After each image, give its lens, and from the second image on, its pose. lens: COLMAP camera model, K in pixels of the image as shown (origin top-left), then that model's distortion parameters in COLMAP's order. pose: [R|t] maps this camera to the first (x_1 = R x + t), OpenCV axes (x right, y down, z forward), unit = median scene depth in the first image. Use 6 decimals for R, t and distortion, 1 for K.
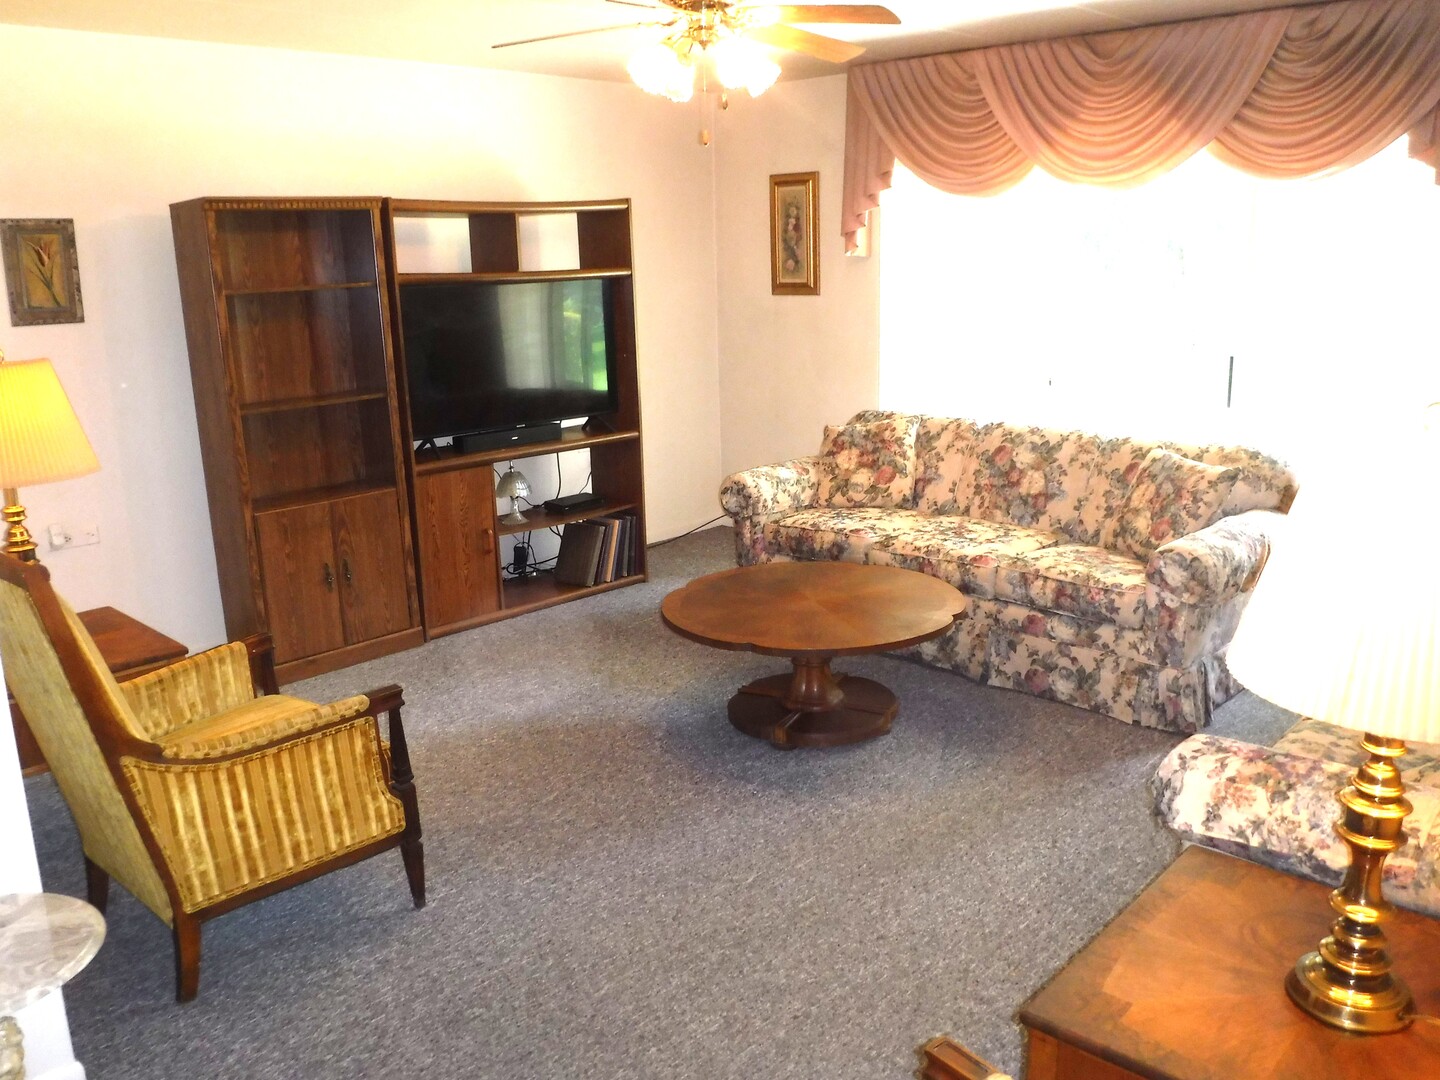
lens RADIAL K [[1209.9, 0, 724.1], [0, 1209.9, 540.7], [0, 0, 1]] dist [-0.066613, 0.022517]
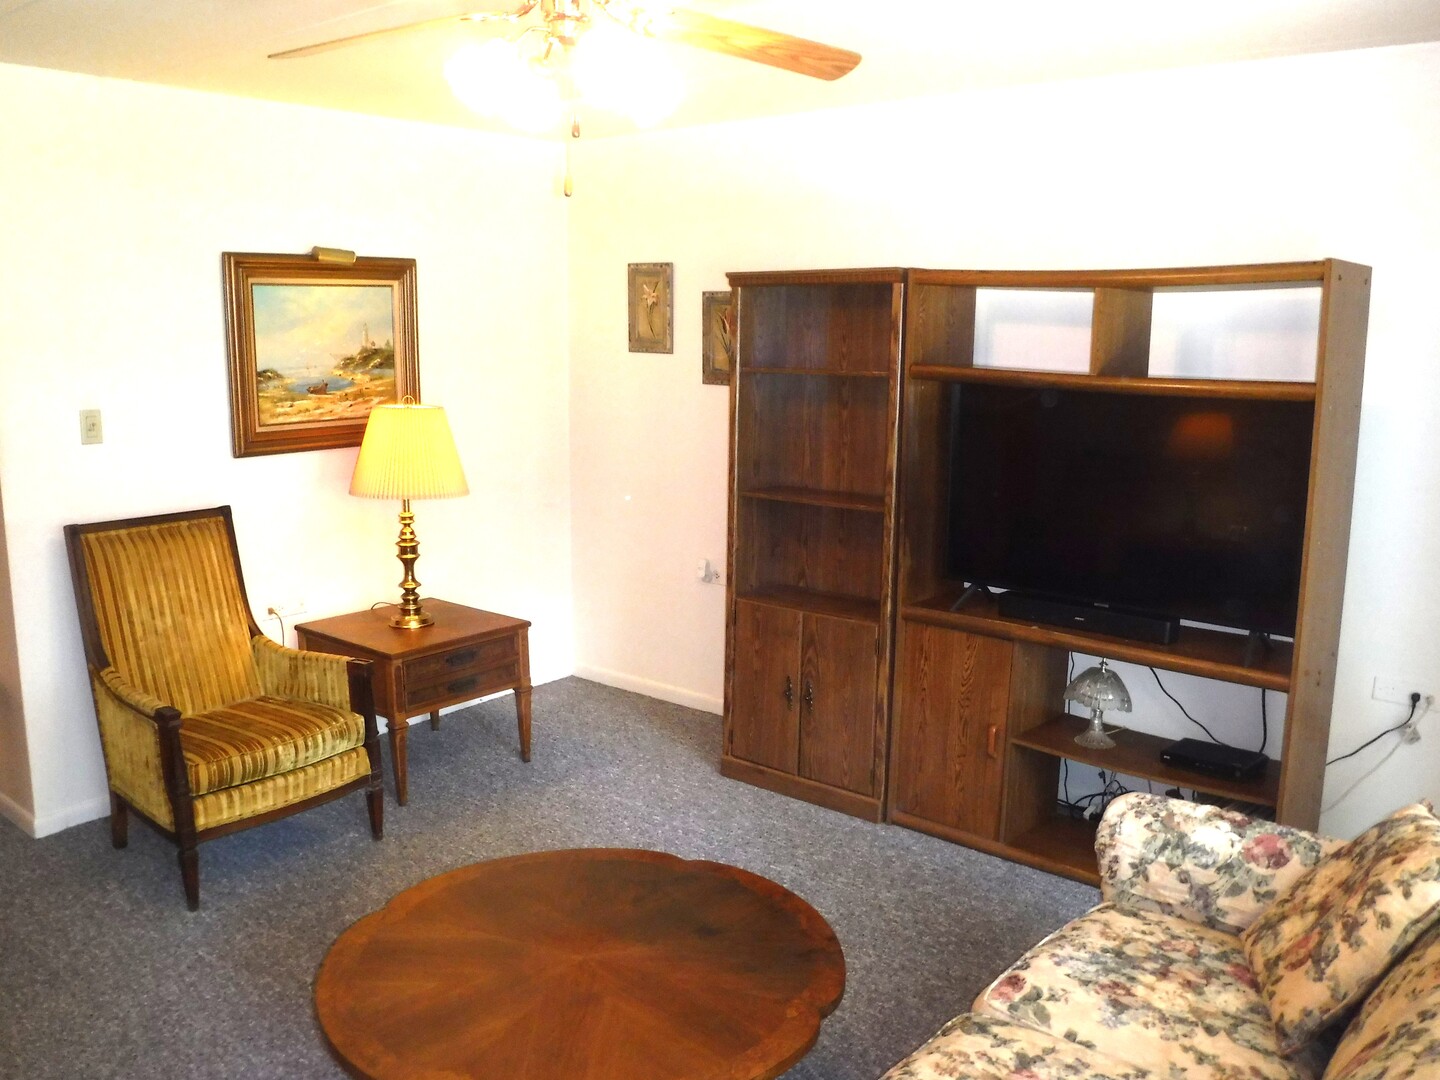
lens RADIAL K [[1209.9, 0, 726.0], [0, 1209.9, 542.5], [0, 0, 1]] dist [-0.066613, 0.022517]
pose [[0.071638, 0.204209, -0.976302, 0.509471], [-0.243824, 0.952707, 0.181383, -0.221935], [0.967170, 0.225052, 0.118042, 0.804663]]
